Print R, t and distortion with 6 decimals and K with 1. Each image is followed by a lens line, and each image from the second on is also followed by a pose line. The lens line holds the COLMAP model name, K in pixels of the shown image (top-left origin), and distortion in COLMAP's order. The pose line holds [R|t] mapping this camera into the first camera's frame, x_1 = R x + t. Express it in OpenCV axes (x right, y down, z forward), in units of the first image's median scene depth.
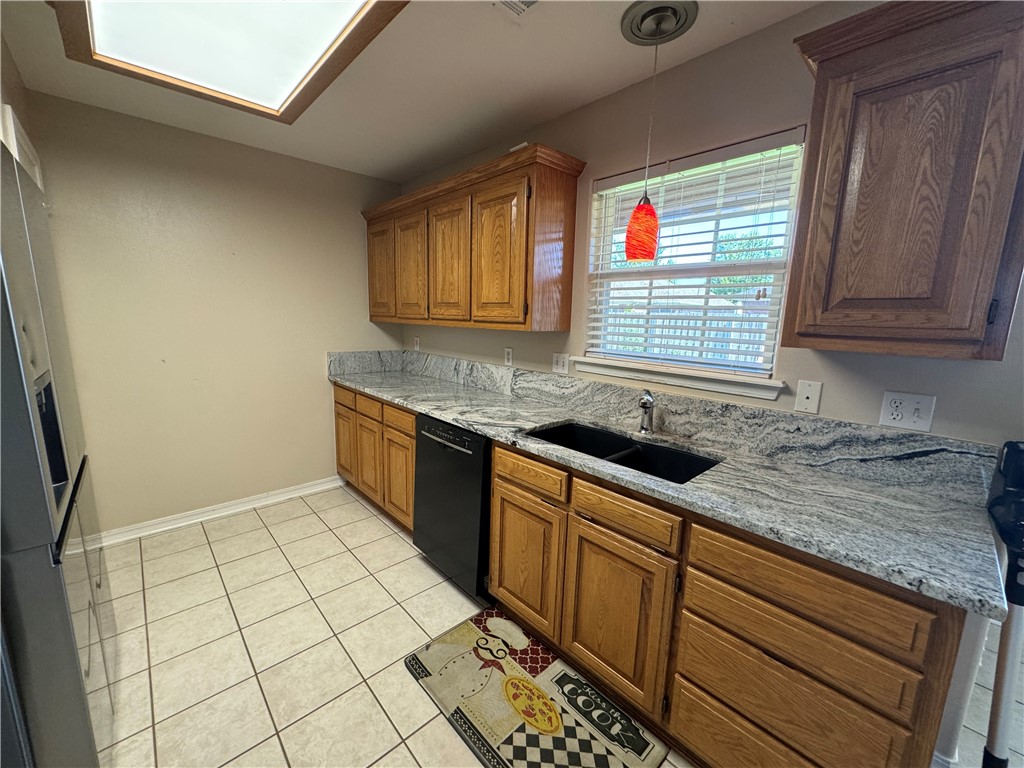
lens RADIAL K [[409.4, 0, 514.2], [0, 409.4, 384.5], [0, 0, 1]] dist [-0.001498, 0.000060]
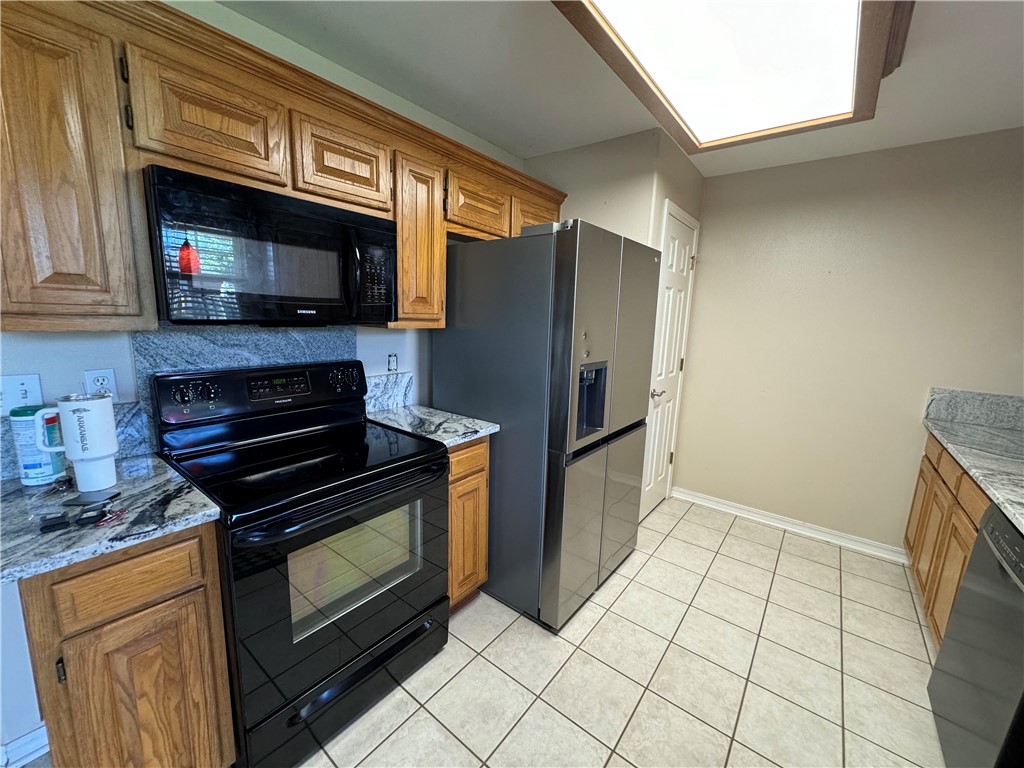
lens RADIAL K [[409.4, 0, 507.8], [0, 409.4, 385.2], [0, 0, 1]] dist [-0.001498, 0.000060]
pose [[0.144708, 0.149541, -0.978109, 0.233575], [-0.195191, 0.973403, 0.119943, -0.030403], [0.970031, 0.173561, 0.170048, 0.169495]]
